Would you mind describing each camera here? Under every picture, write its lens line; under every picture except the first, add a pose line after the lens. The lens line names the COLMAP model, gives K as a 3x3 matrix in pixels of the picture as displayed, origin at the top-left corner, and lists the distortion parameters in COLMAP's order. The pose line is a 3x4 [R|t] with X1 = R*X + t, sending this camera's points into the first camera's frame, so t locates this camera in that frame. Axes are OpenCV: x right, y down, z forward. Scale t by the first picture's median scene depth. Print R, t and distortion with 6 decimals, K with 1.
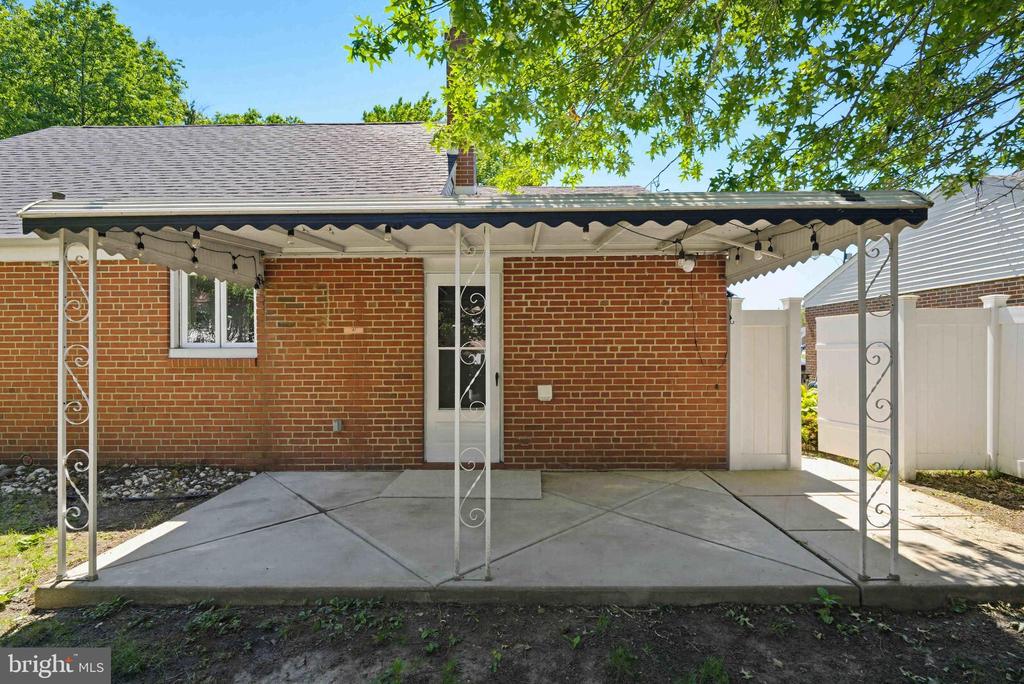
lens RADIAL K [[476.2, 0, 522.8], [0, 476.2, 349.7], [0, 0, 1]] dist [0.002209, -0.000311]
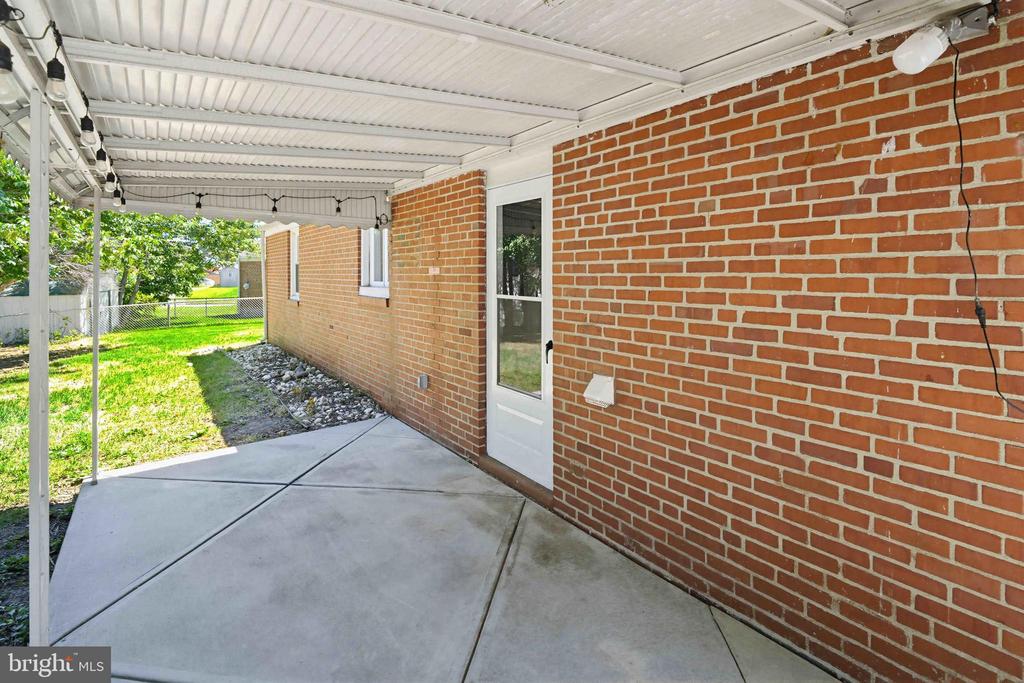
lens RADIAL K [[498.0, 0, 516.7], [0, 498.0, 275.4], [0, 0, 1]] dist [-0.000399, -0.000765]
pose [[0.599969, 0.007677, -0.799986, 0.425510], [-0.003155, 0.999969, 0.007230, -0.038916], [0.800017, -0.001814, 0.599975, 0.596268]]
